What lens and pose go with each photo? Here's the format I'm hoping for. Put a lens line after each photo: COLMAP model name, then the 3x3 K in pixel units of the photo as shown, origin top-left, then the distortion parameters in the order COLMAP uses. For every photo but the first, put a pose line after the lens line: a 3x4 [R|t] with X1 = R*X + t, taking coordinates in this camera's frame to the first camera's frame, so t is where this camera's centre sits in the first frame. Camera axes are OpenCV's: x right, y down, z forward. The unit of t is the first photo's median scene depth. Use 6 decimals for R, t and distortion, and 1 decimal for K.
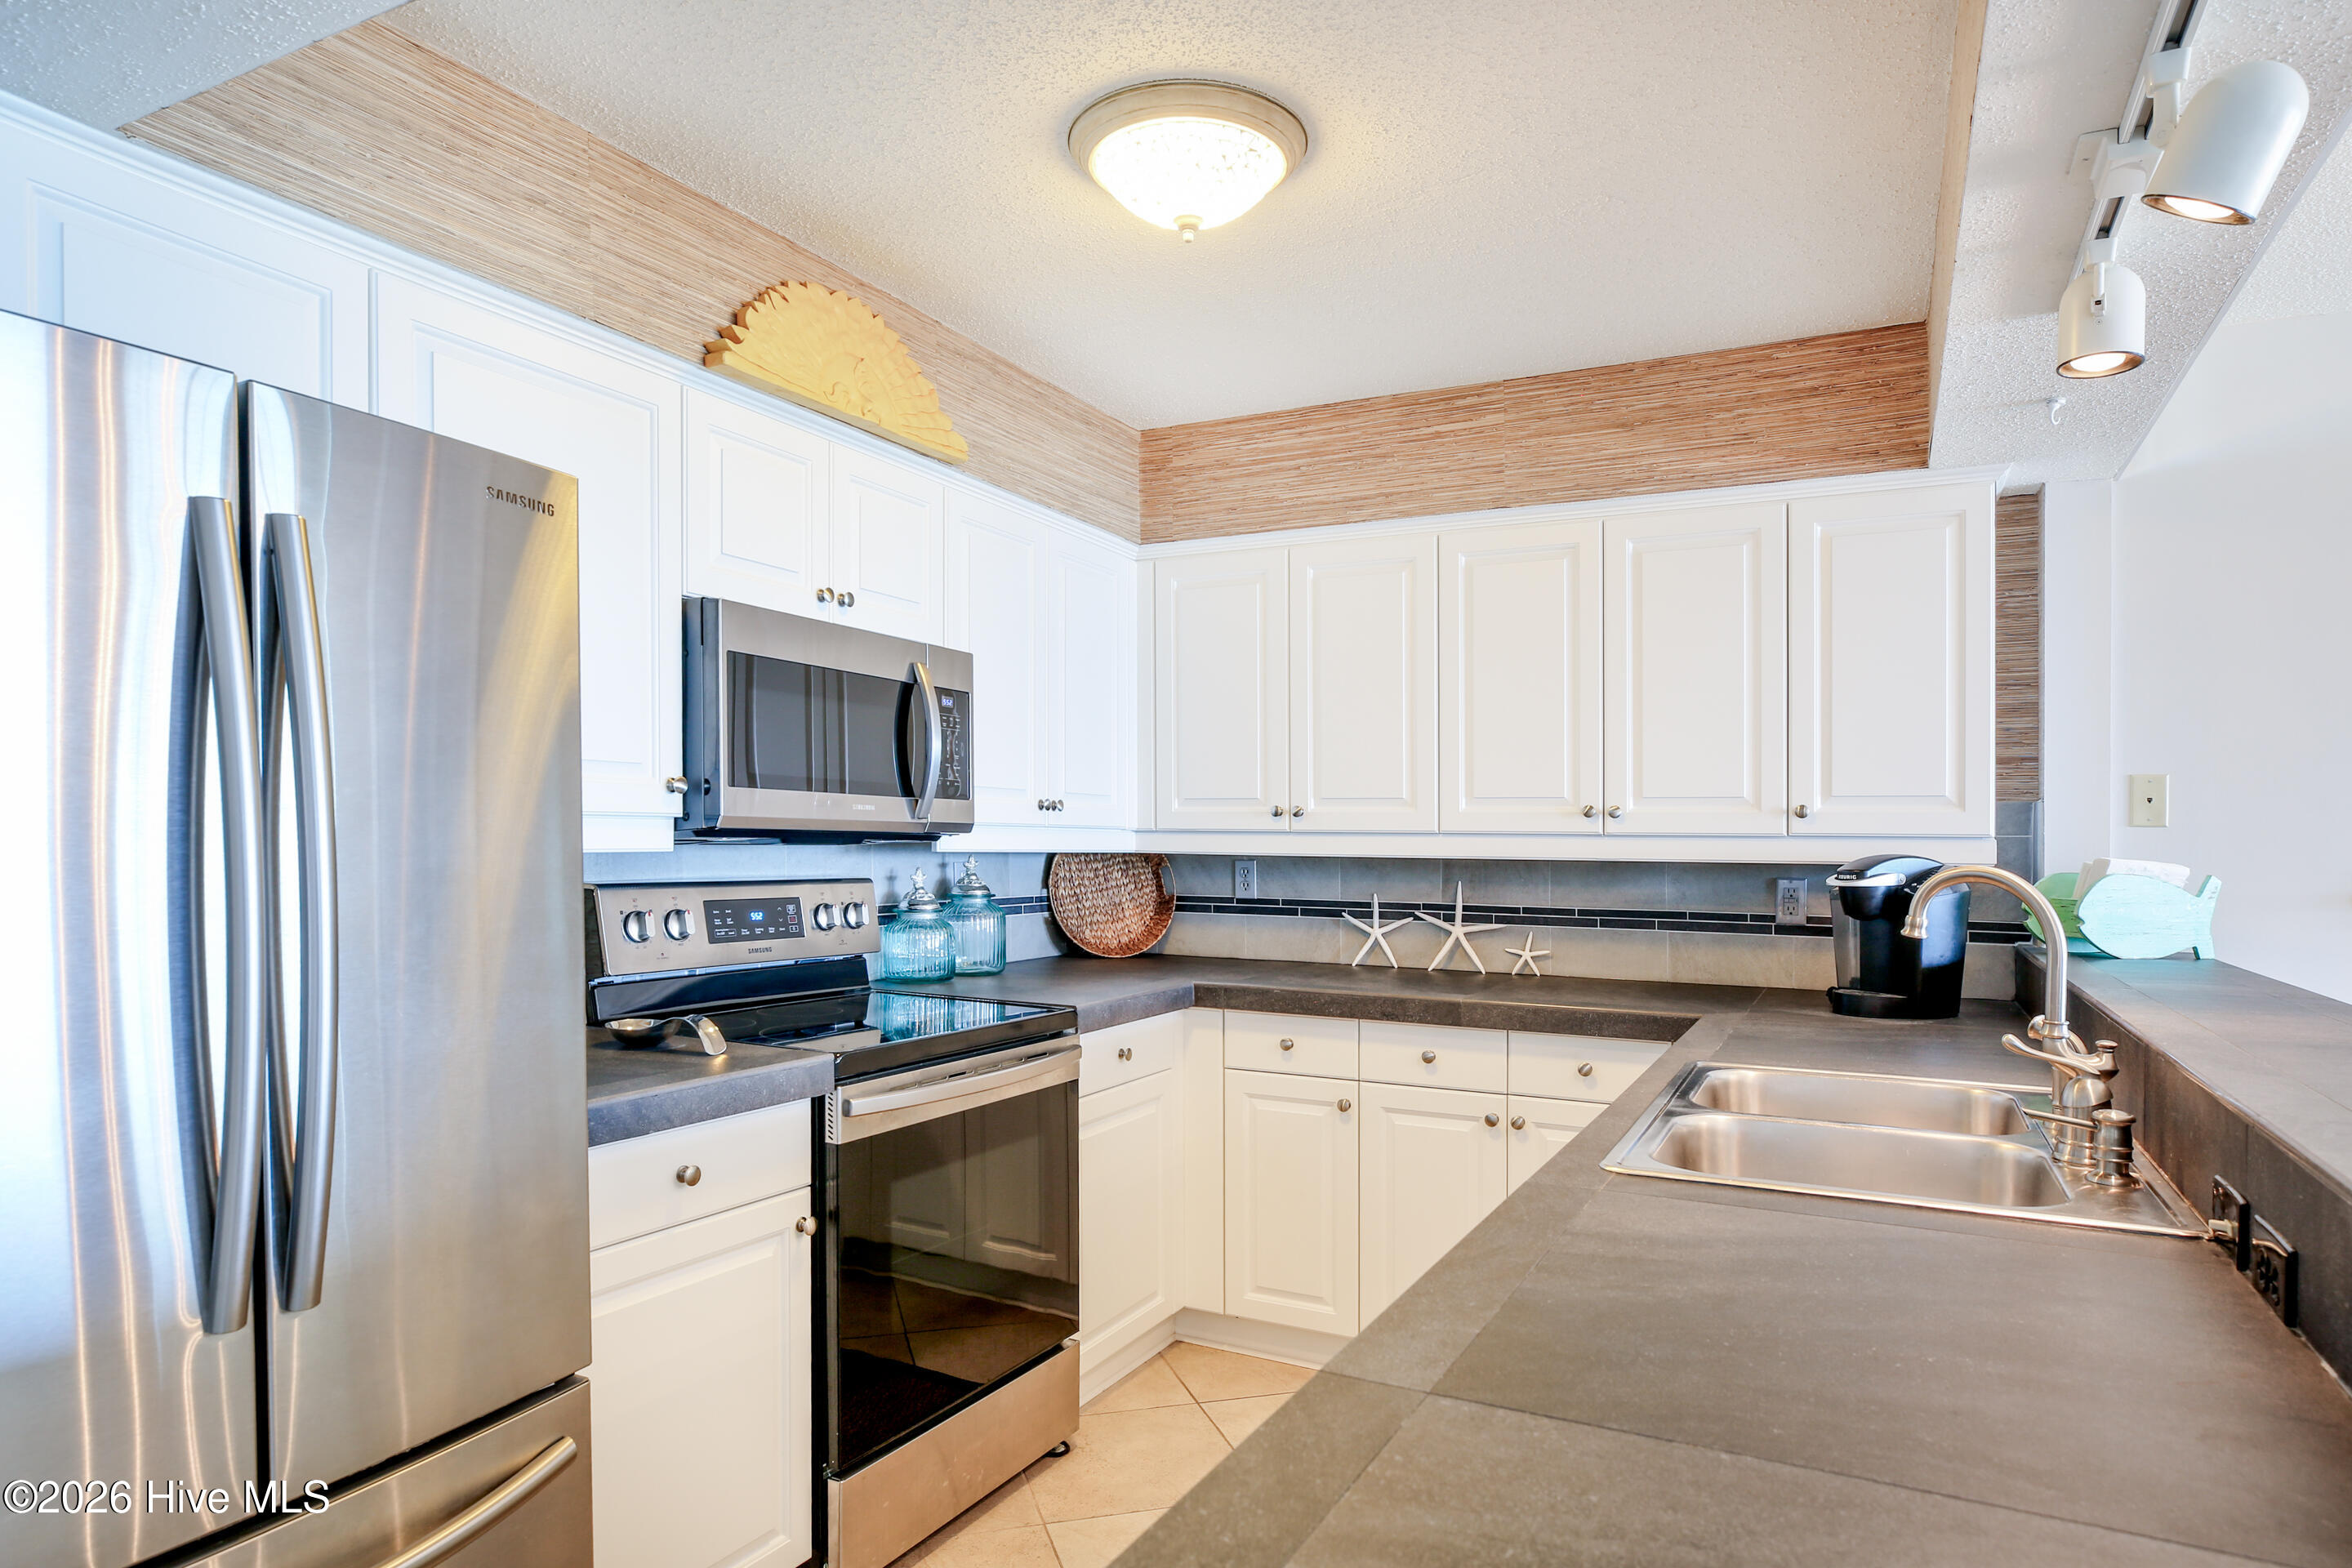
lens RADIAL K [[1388.8, 0, 1180.0], [0, 1388.8, 847.1], [0, 0, 1]] dist [0.000485, -0.000188]
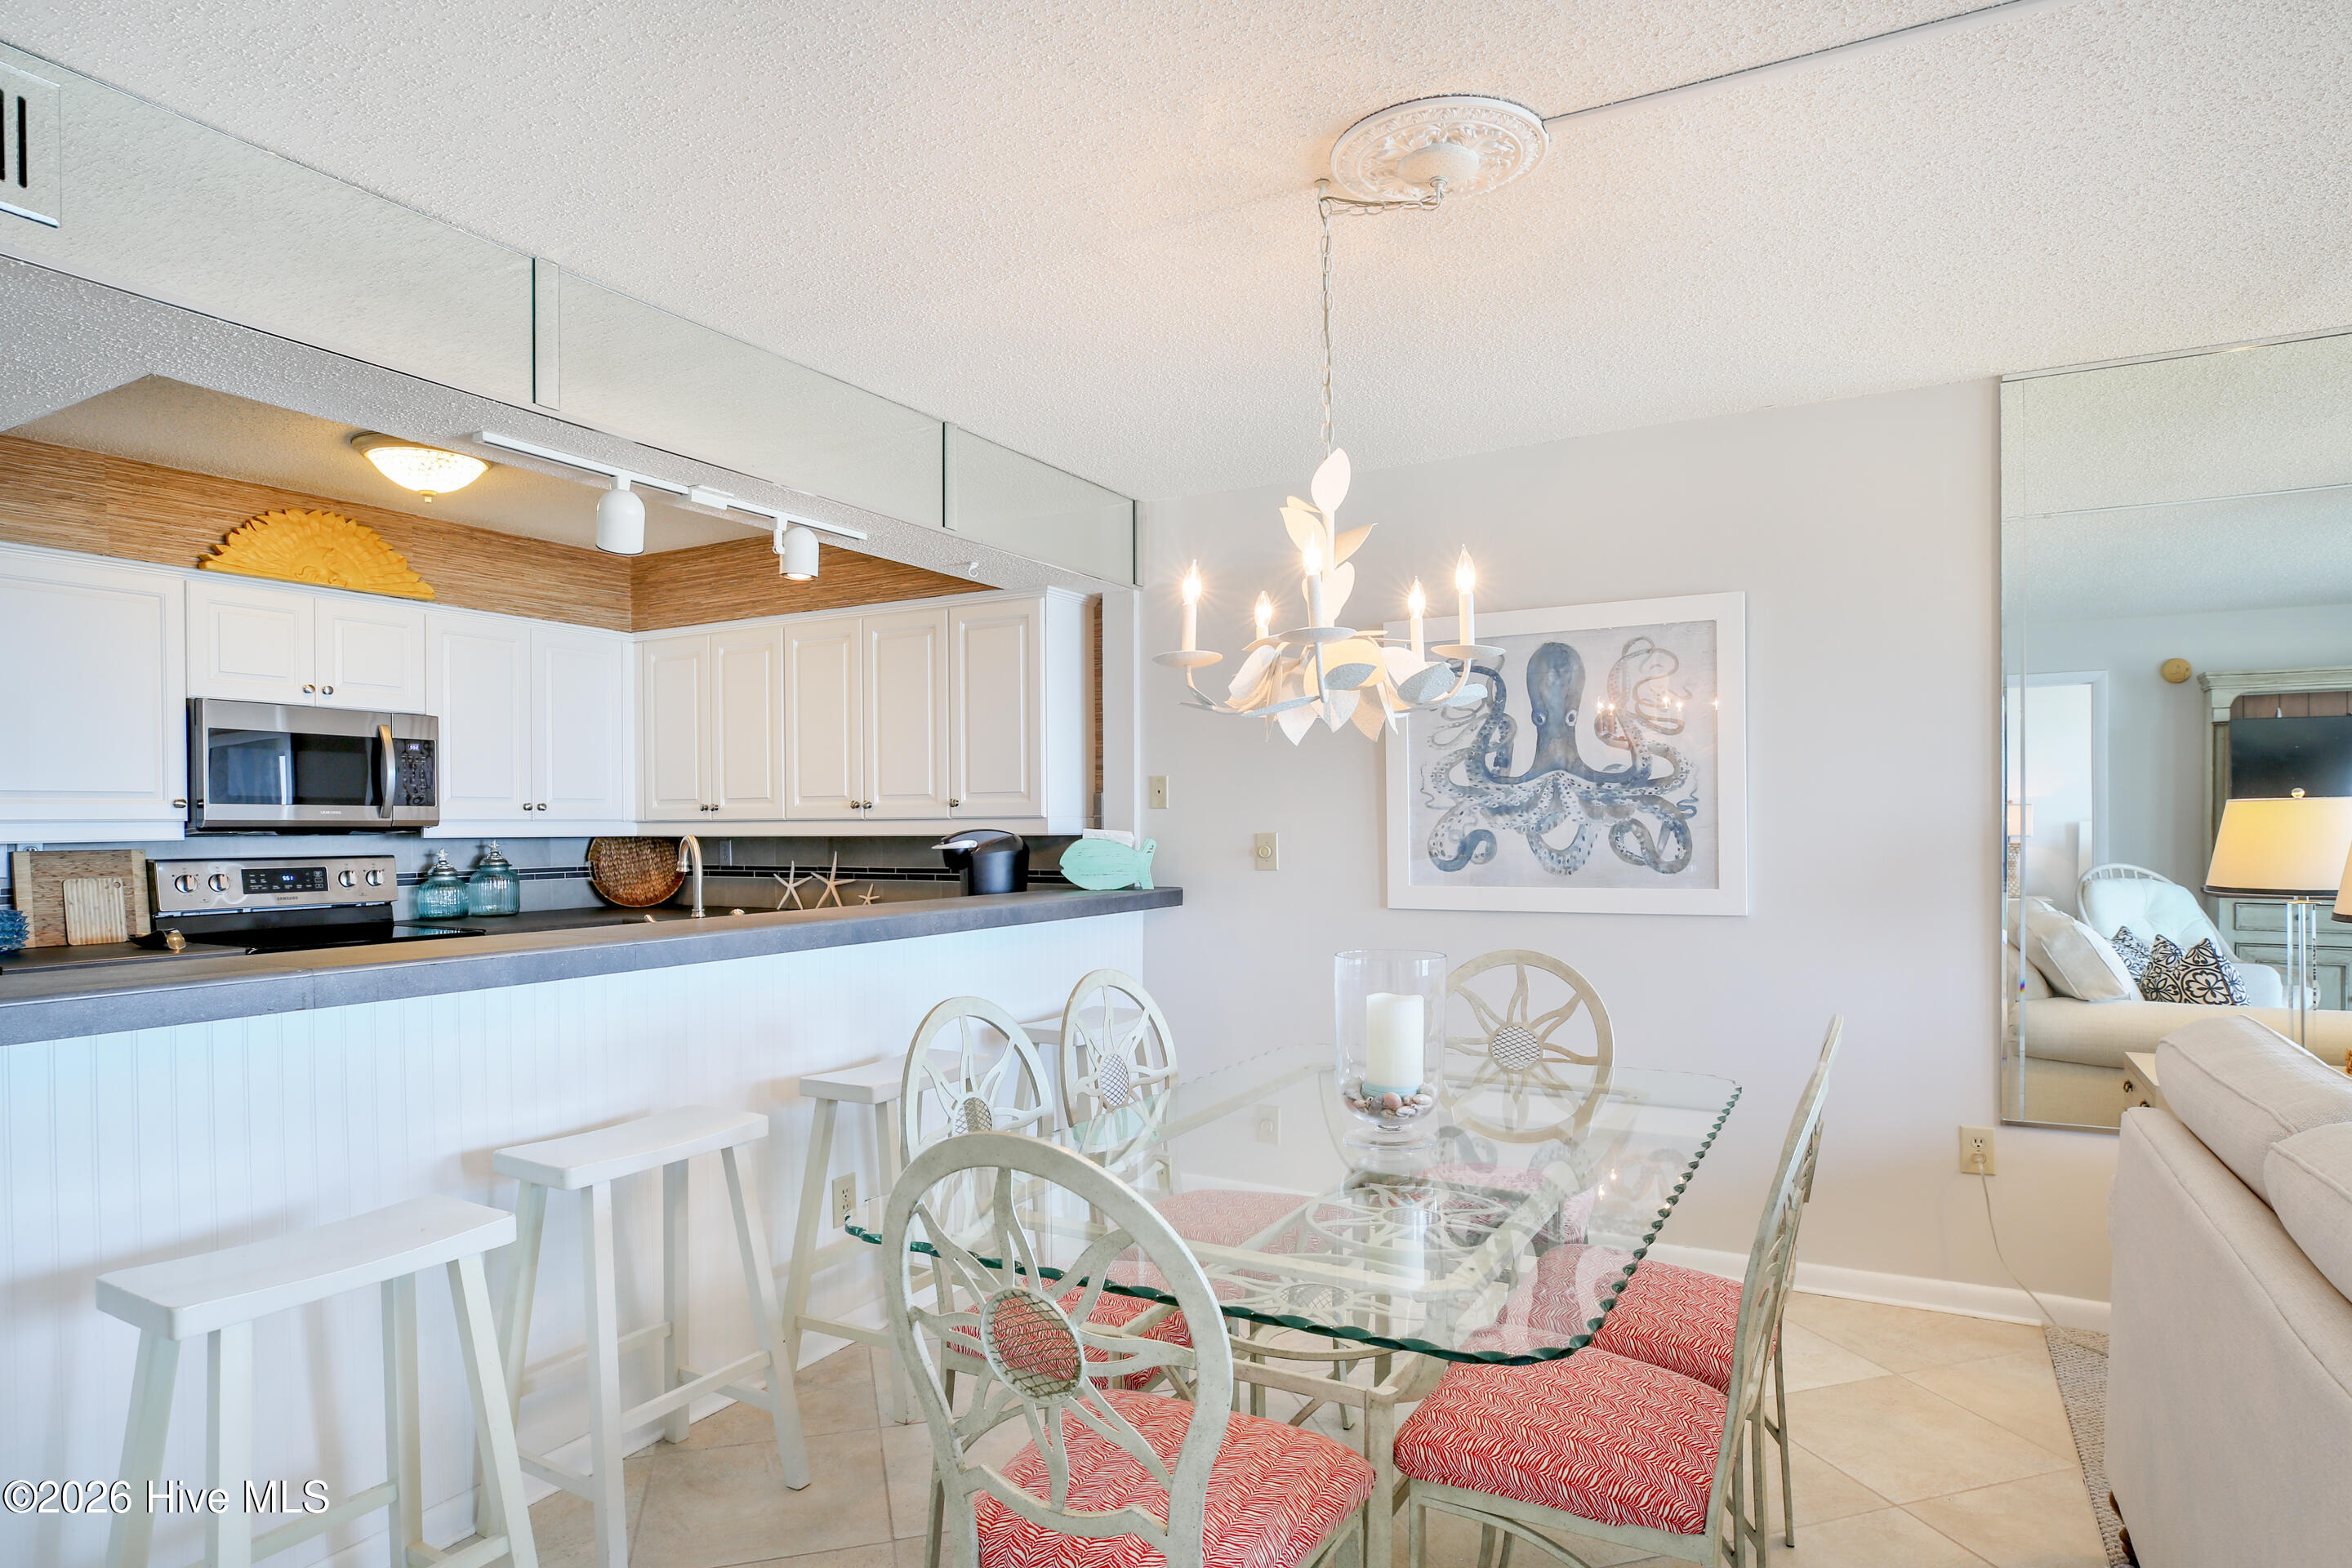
lens RADIAL K [[1304.2, 0, 1173.1], [0, 1304.2, 824.7], [0, 0, 1]] dist [-0.001509, 0.000777]
pose [[0.998800, -0.018505, -0.045337, 0.801354], [0.018298, 0.999820, -0.004969, 0.011847], [0.045420, 0.004134, 0.998959, -0.505074]]
